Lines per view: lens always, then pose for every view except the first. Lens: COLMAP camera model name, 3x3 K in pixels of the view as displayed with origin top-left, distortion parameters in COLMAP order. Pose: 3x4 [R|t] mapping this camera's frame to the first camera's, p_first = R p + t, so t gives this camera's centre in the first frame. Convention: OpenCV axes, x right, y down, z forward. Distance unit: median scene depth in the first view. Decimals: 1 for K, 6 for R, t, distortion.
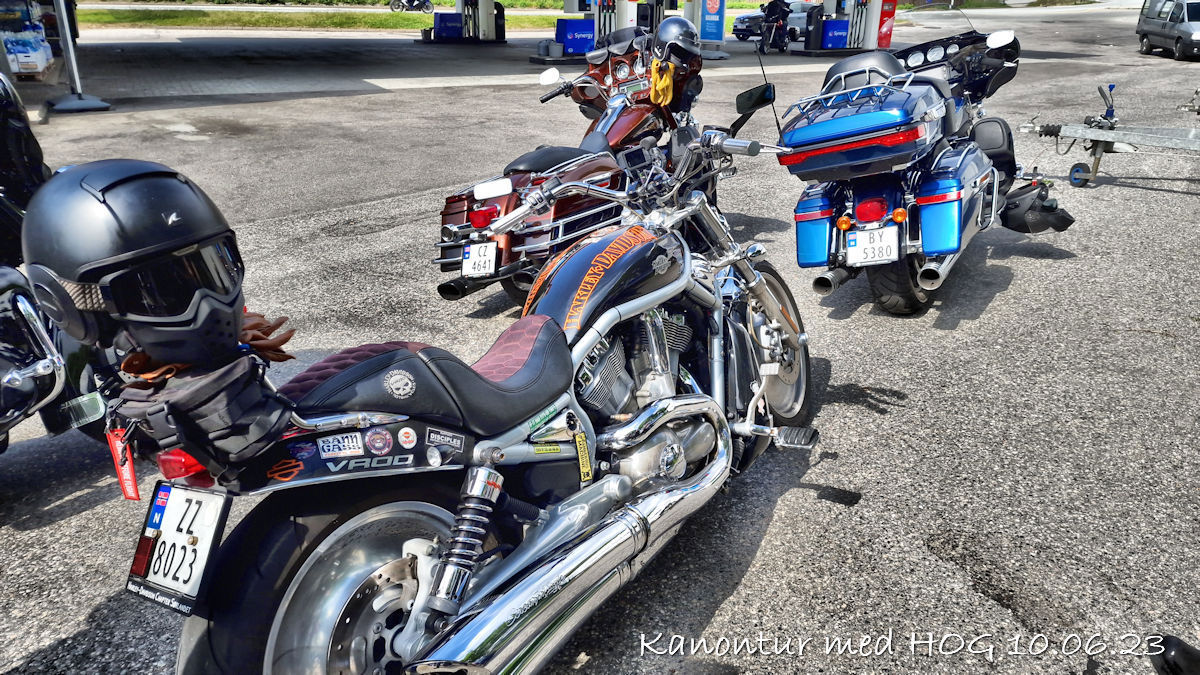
lens RADIAL K [[818.4, 0, 600.2], [0, 818.4, 332.5], [0, 0, 1]] dist [0.003941, -0.014868]
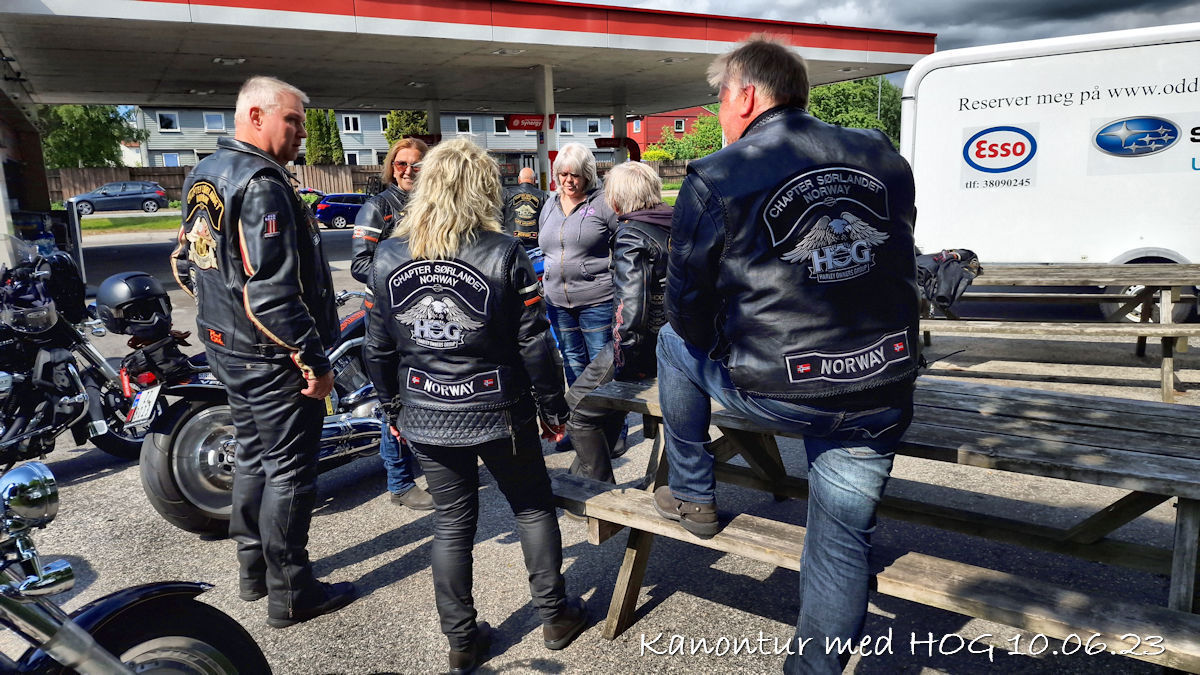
lens RADIAL K [[818.4, 0, 596.3], [0, 818.4, 336.1], [0, 0, 1]] dist [0.003941, -0.014868]
pose [[0.998357, -0.054560, 0.017486, 0.485356], [0.056963, 0.977982, -0.200764, 0.332245], [-0.006147, 0.201430, 0.979484, -0.877340]]
